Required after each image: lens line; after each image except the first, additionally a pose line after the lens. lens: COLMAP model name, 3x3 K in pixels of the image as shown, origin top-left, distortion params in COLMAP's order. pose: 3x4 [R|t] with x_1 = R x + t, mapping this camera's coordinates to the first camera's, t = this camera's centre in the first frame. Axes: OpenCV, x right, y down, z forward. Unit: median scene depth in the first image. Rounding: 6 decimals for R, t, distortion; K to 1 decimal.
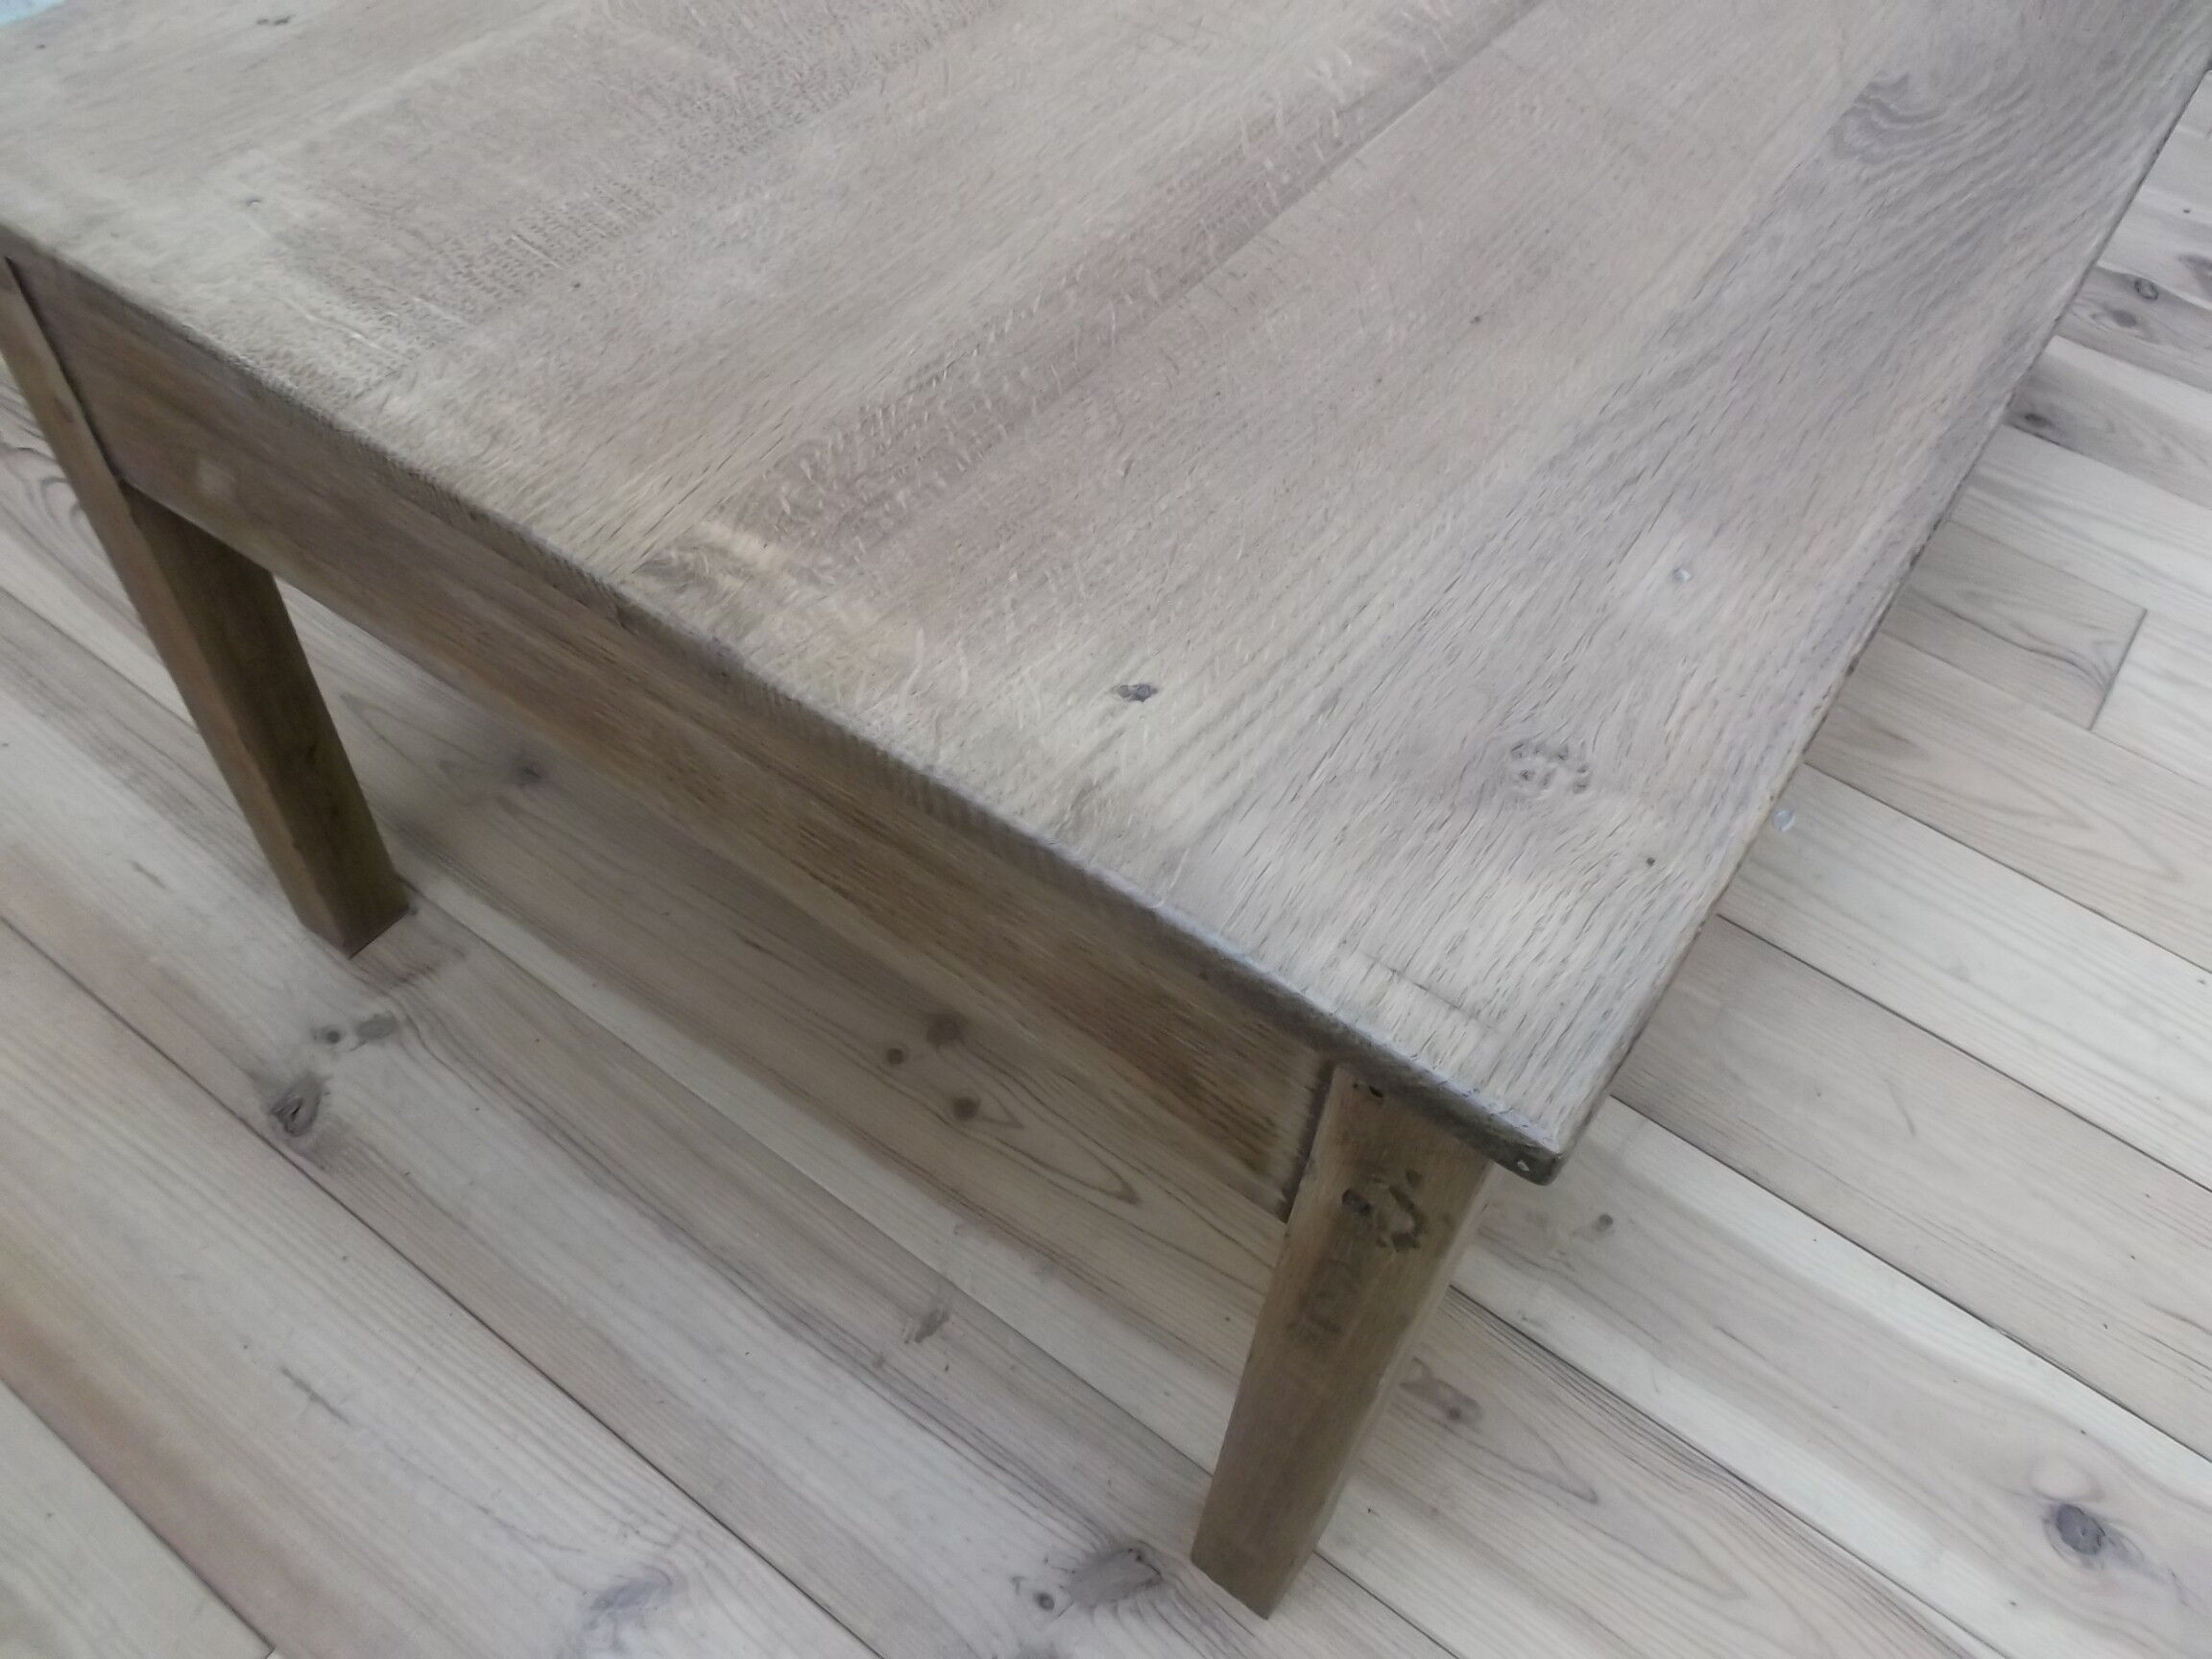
lens RADIAL K [[1721.2, 0, 1116.2], [0, 1721.2, 819.1], [0, 0, 1]] dist [-0.035794, 0.019417]
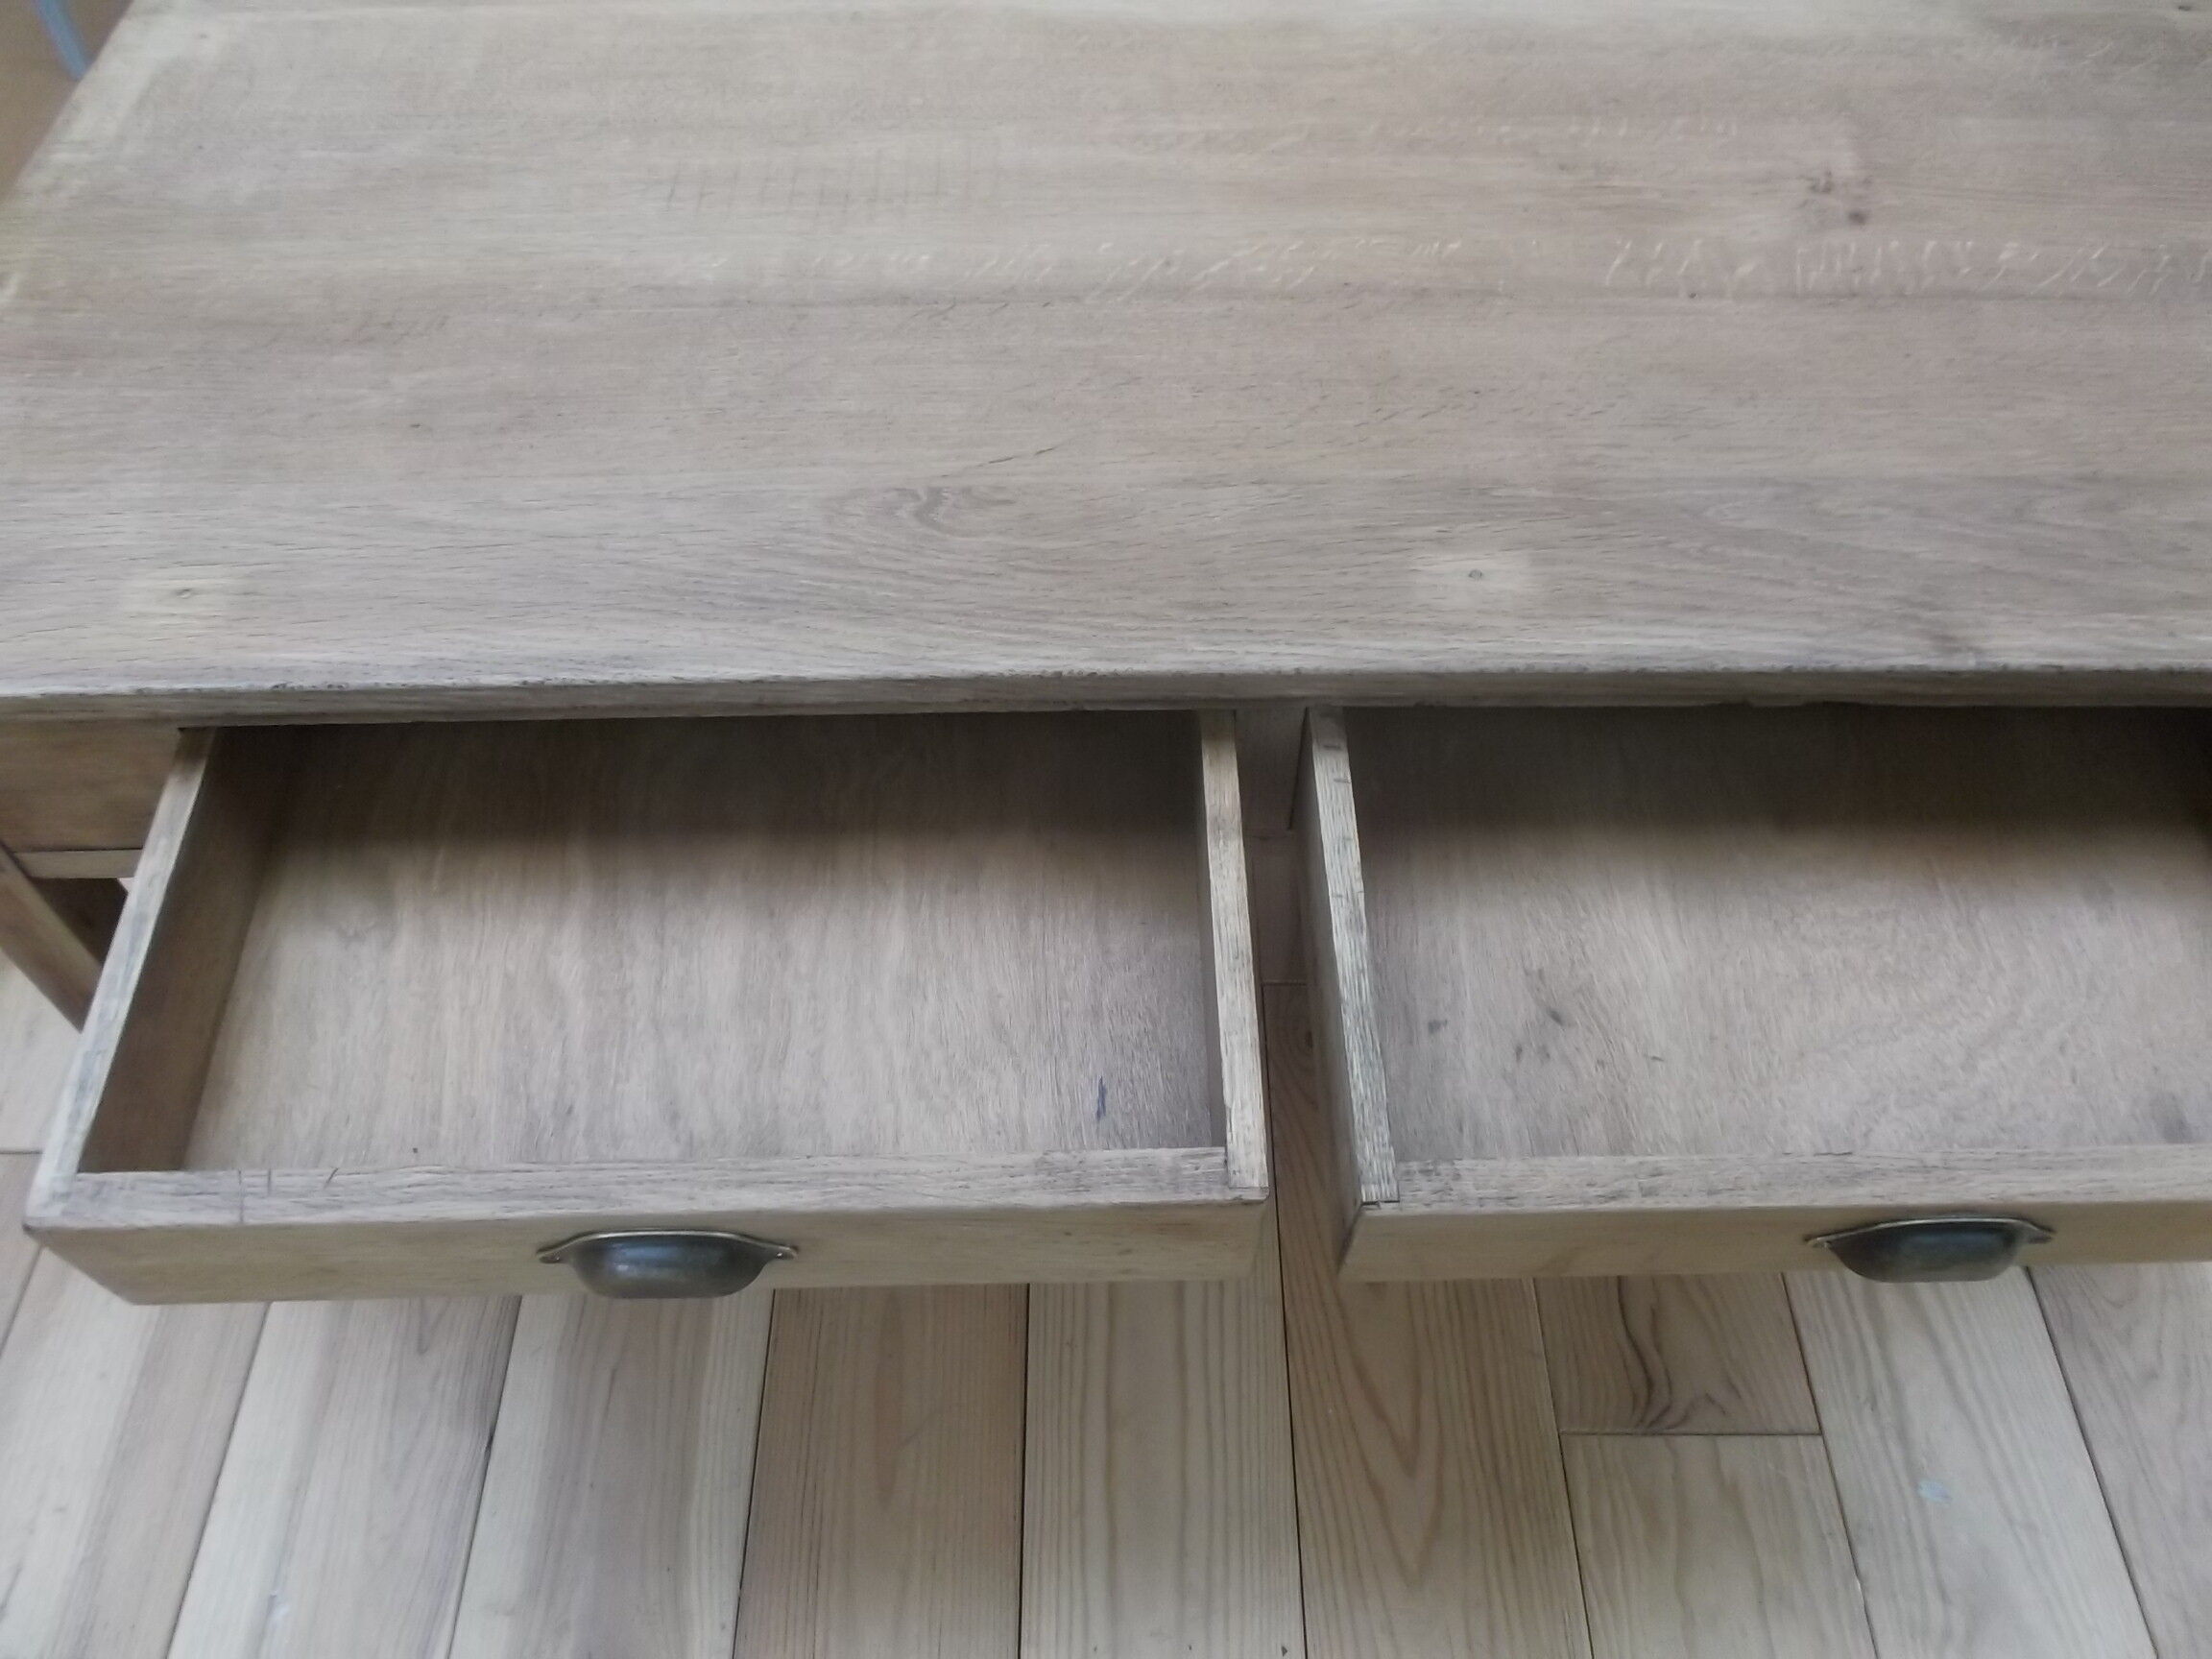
lens RADIAL K [[1721.2, 0, 1092.5], [0, 1721.2, 847.4], [0, 0, 1]] dist [-0.035794, 0.019417]
pose [[0.584528, 0.608048, -0.537220, 1.269428], [-0.603783, 0.768273, 0.212611, -0.561093], [0.542009, 0.200087, 0.816206, 0.209702]]
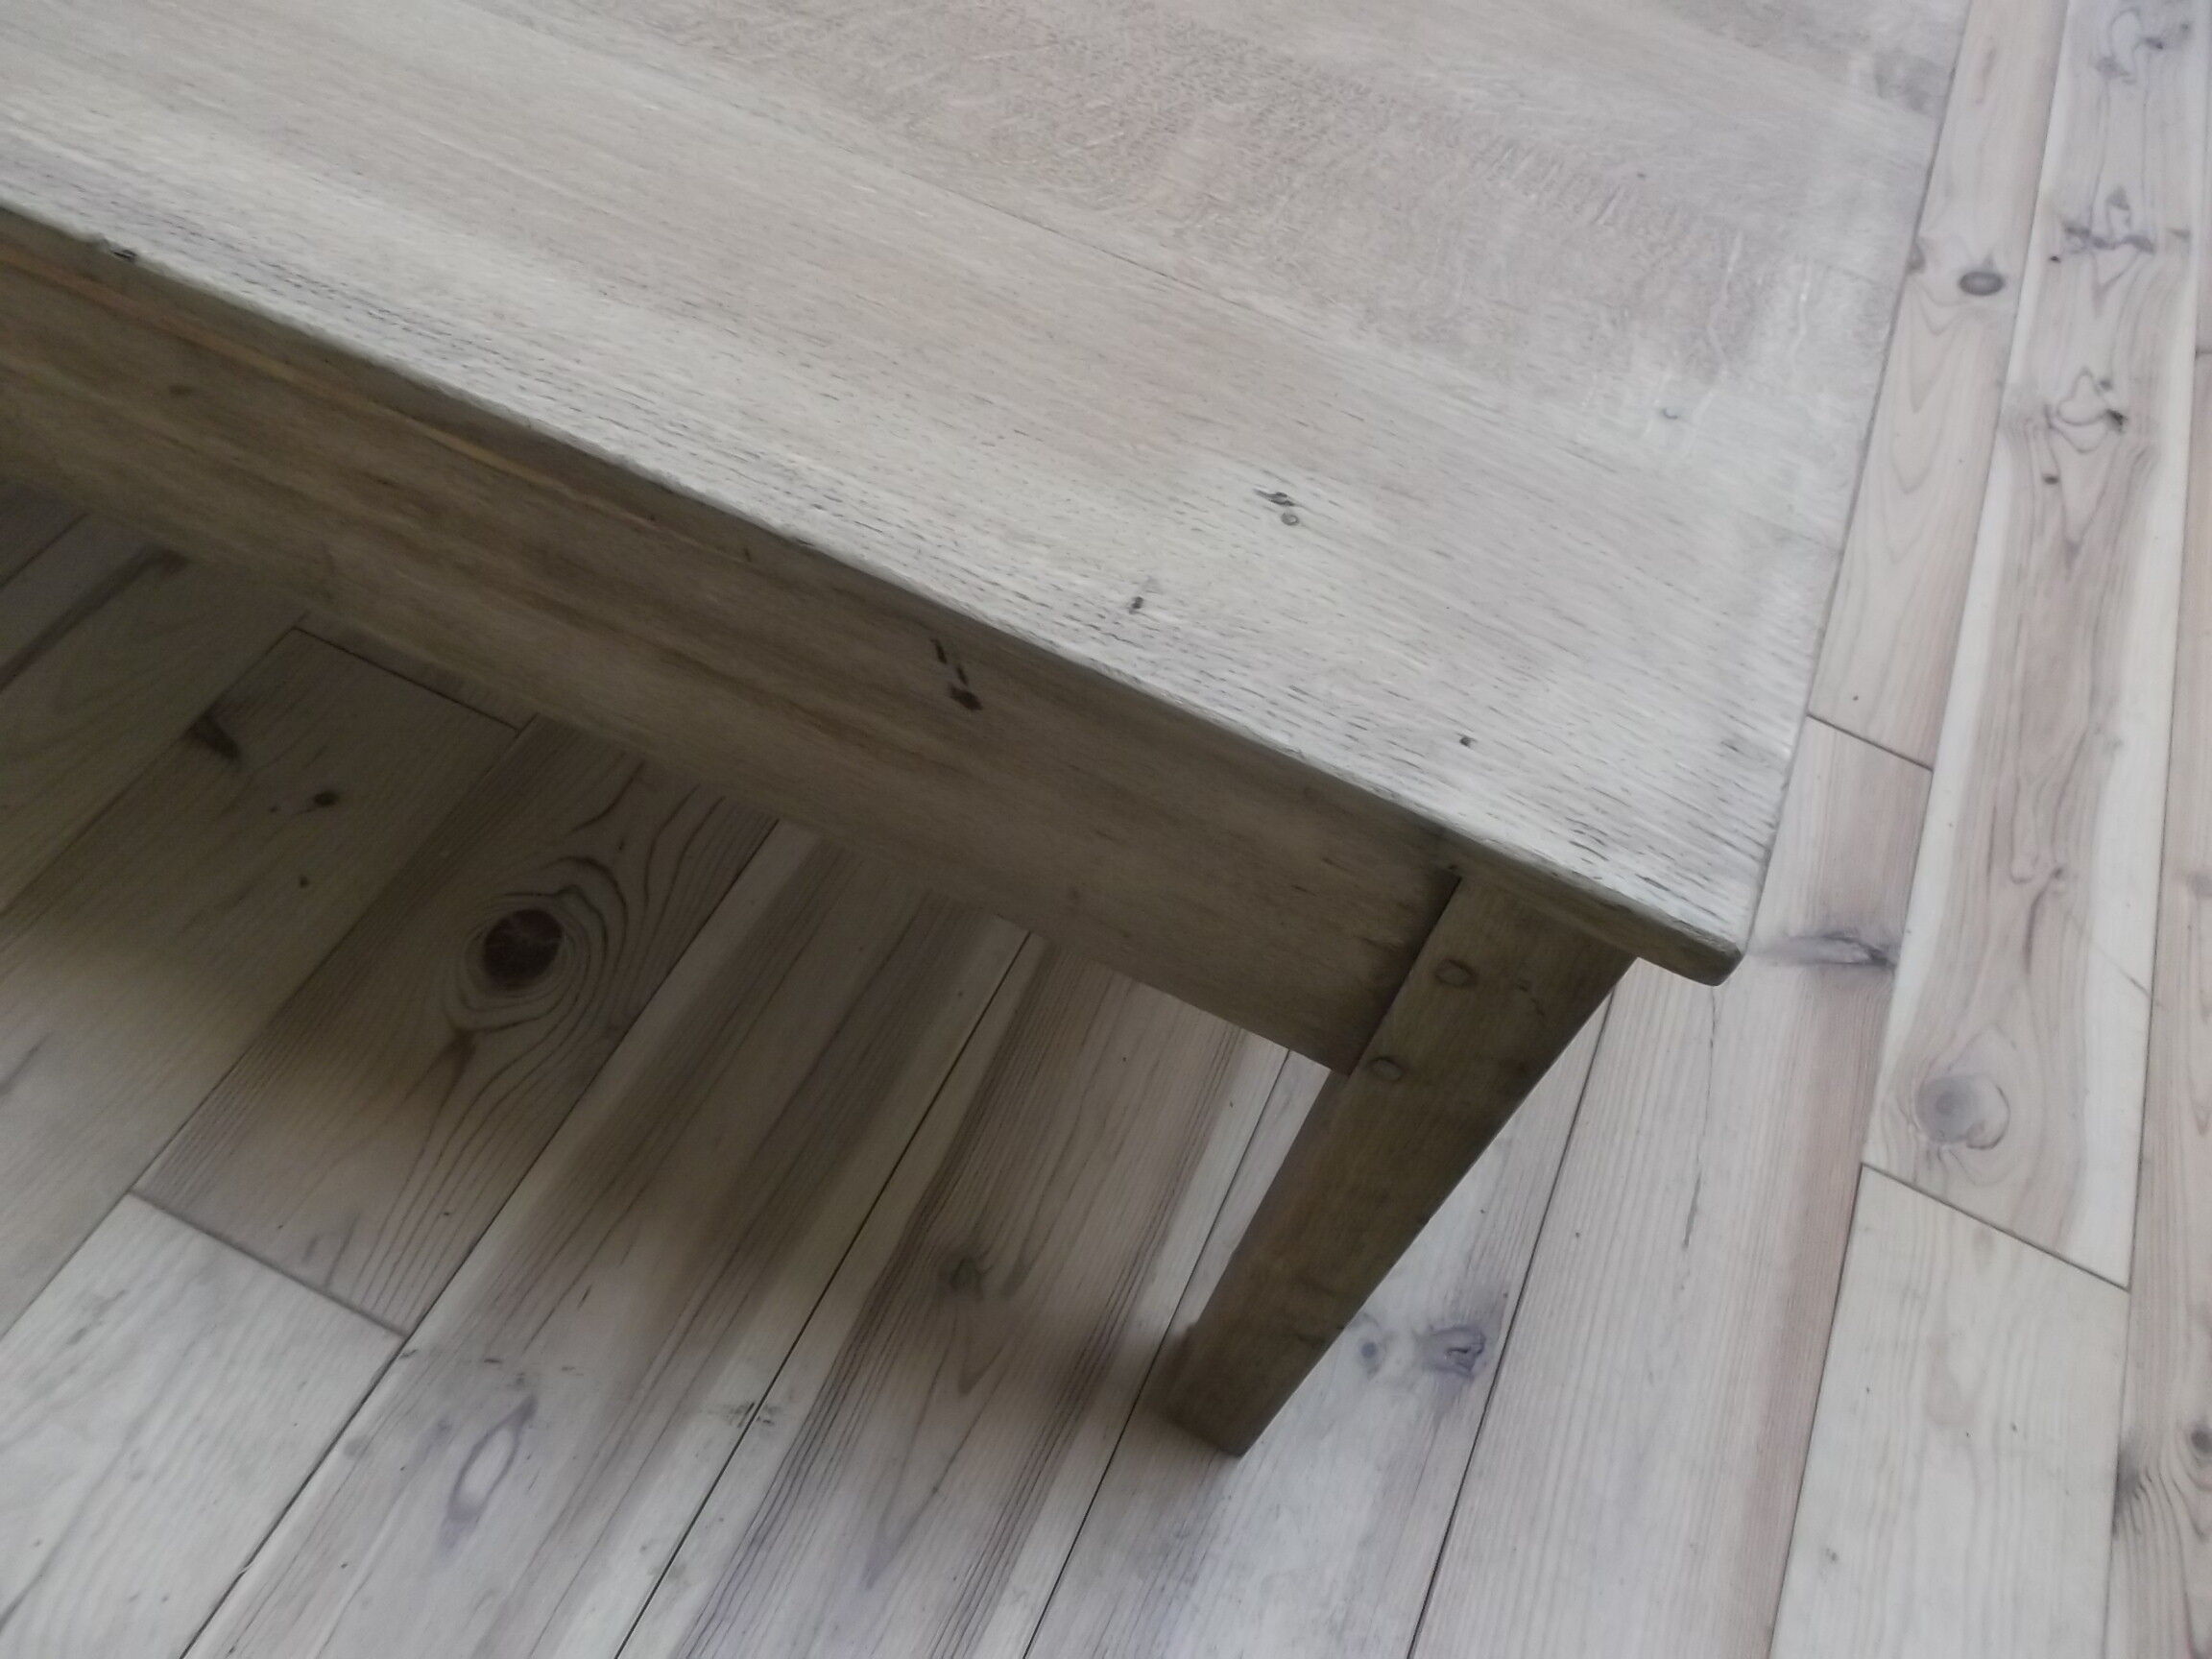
lens RADIAL K [[1721.2, 0, 1103.2], [0, 1721.2, 846.5], [0, 0, 1]] dist [-0.035794, 0.019417]
pose [[-0.183913, -0.852009, 0.490160, -0.921332], [0.648615, 0.269493, 0.711809, -0.955642], [-0.738562, 0.448836, 0.503063, 0.759247]]
